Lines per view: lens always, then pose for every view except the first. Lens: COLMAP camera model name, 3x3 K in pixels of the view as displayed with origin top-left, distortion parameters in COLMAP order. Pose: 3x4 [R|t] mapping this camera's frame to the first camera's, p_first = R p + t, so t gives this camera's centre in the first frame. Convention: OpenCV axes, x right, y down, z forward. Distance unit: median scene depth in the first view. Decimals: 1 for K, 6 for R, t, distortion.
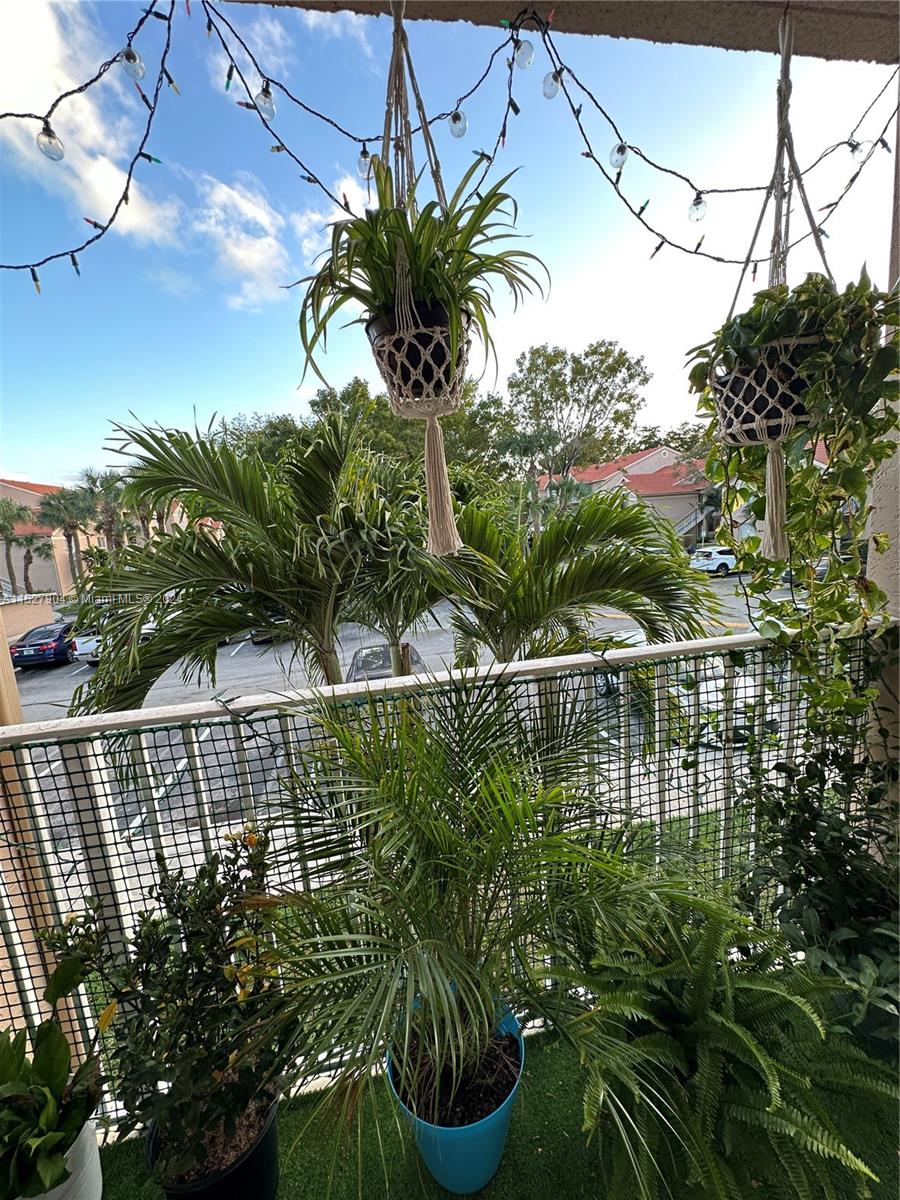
lens RADIAL K [[483.7, 0, 450.0], [0, 483.7, 600.0], [0, 0, 1]] dist [0.000823, 0.000990]
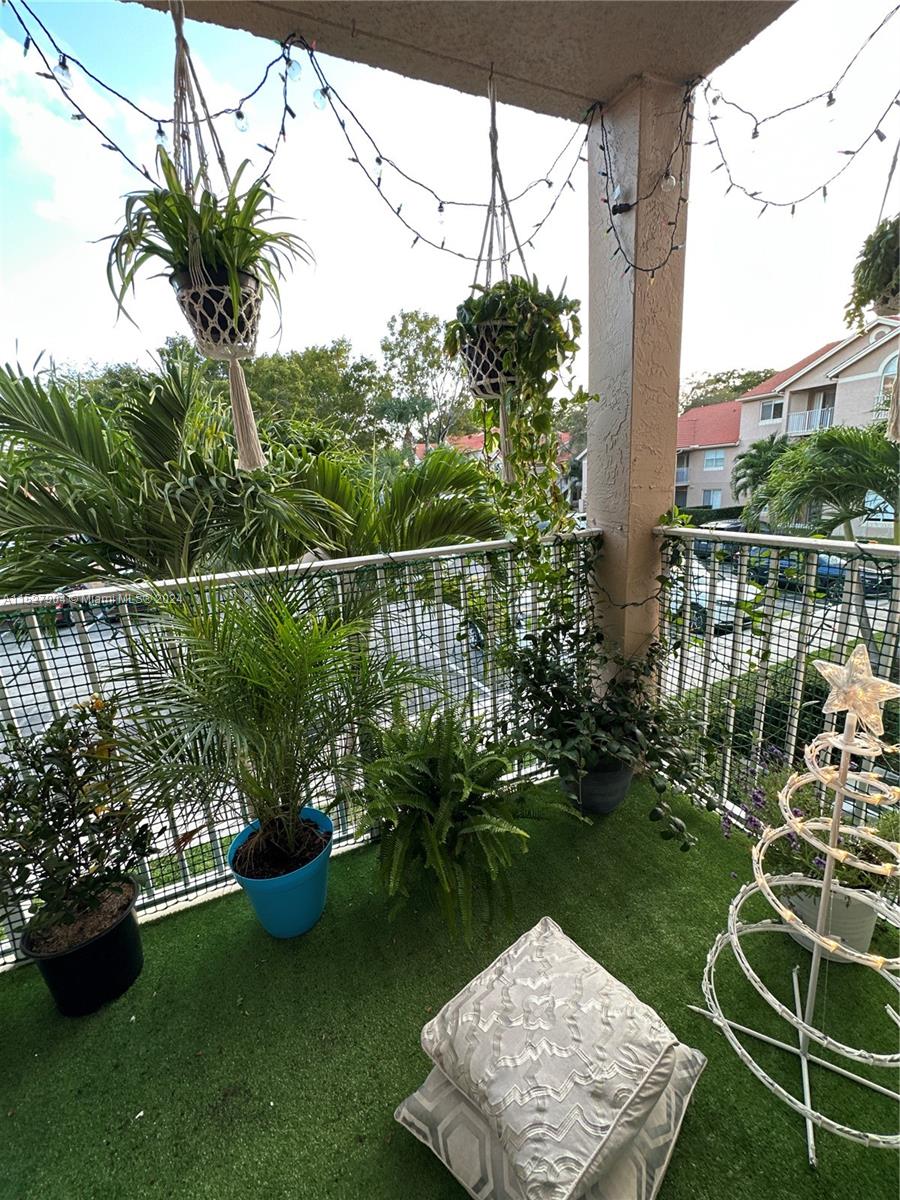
lens RADIAL K [[485.6, 0, 450.0], [0, 485.6, 600.0], [0, 0, 1]] dist [0.011524, -0.002990]
pose [[0.973498, -0.040677, 0.225047, 0.156016], [0.027558, 0.997749, 0.061132, 0.151194], [-0.227028, -0.053310, 0.972428, -0.323584]]
